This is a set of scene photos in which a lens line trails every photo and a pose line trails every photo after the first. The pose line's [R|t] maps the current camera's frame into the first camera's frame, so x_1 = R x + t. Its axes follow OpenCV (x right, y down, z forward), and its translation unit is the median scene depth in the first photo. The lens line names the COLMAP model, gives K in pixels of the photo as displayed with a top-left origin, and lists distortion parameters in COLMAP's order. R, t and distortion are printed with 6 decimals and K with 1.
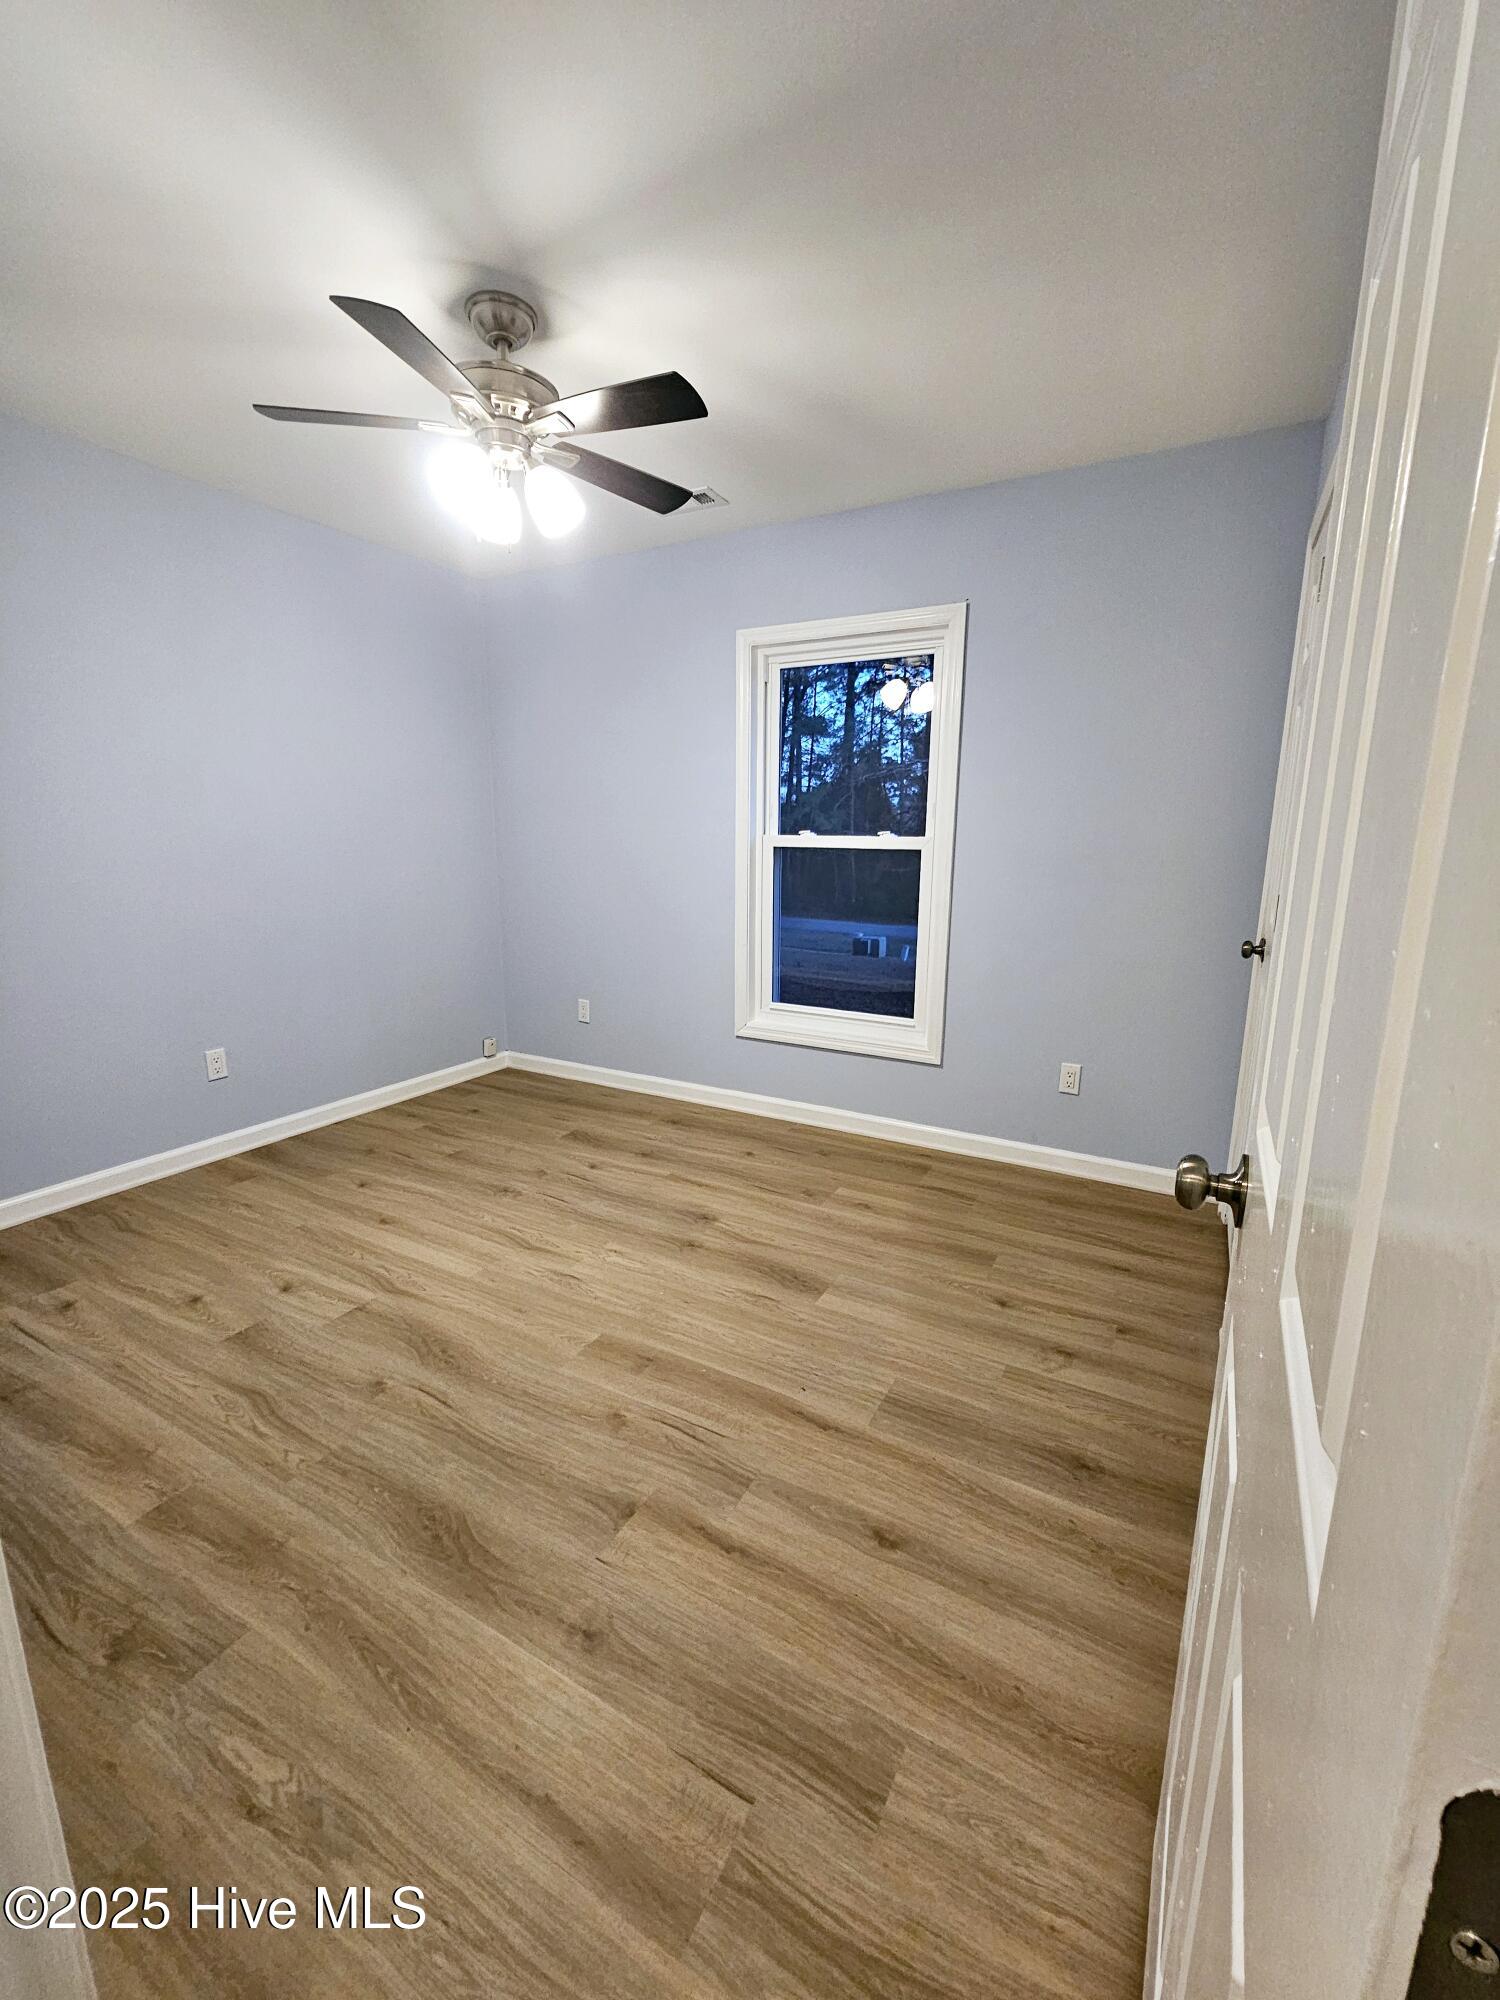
lens RADIAL K [[808.0, 0, 762.8], [0, 808.0, 1003.1], [0, 0, 1]] dist [-0.007936, -0.000592]
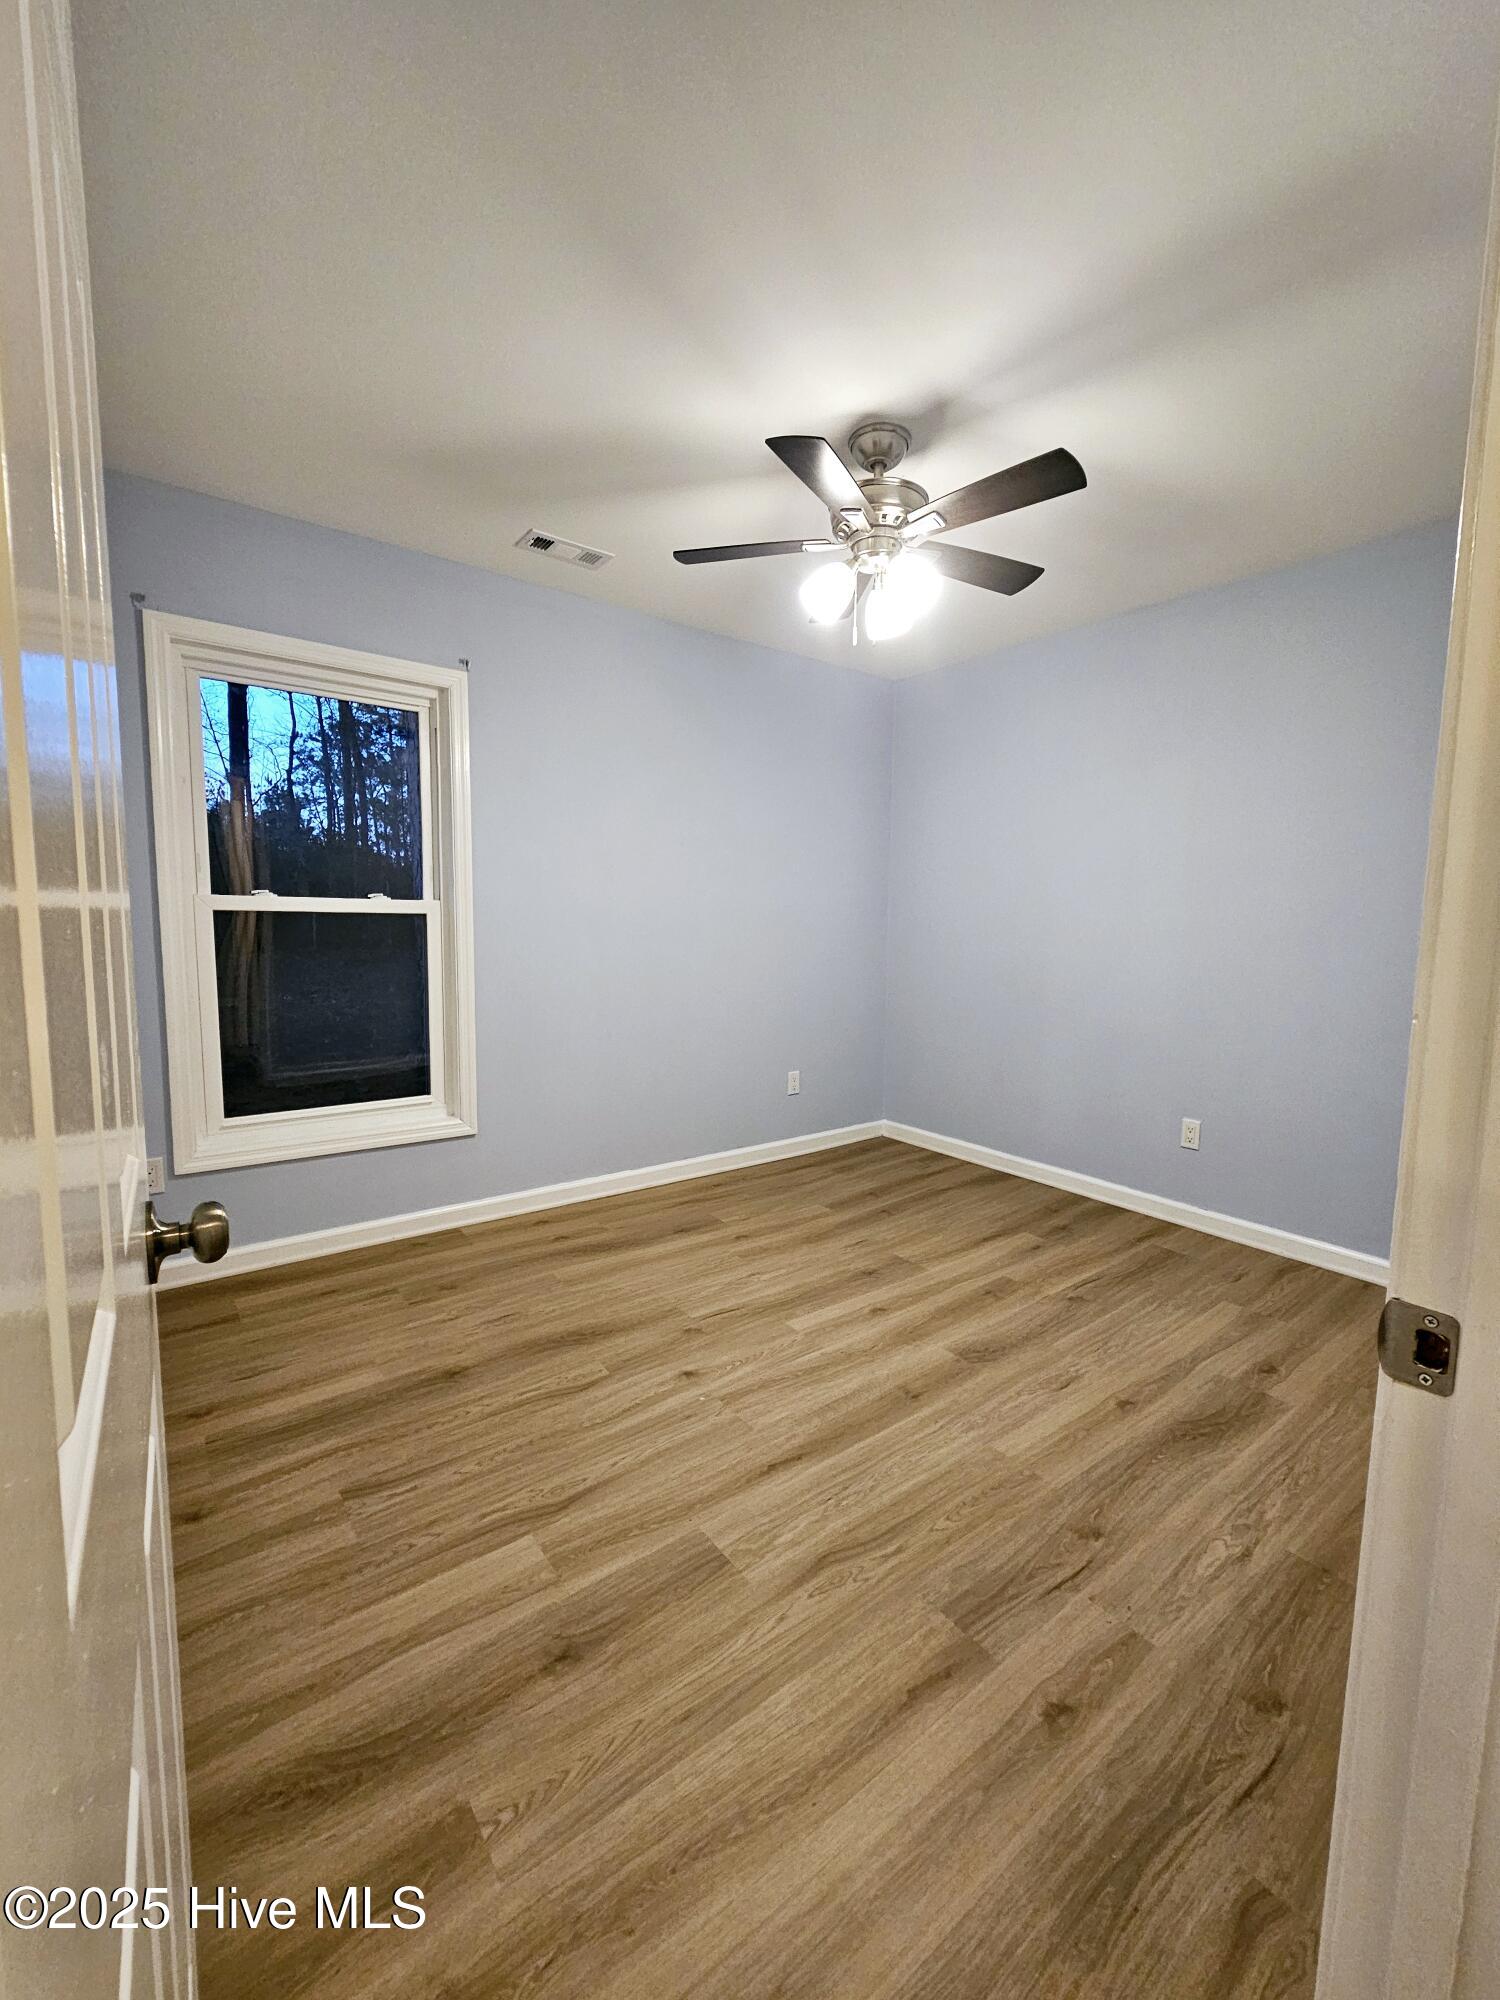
lens RADIAL K [[817.1, 0, 752.2], [0, 817.1, 999.8], [0, 0, 1]] dist [0.000379, -0.000068]
pose [[0.416795, -0.099425, 0.903547, -1.139574], [0.166130, 0.985590, 0.031819, -0.131615], [-0.893690, 0.136845, 0.427307, 0.600636]]
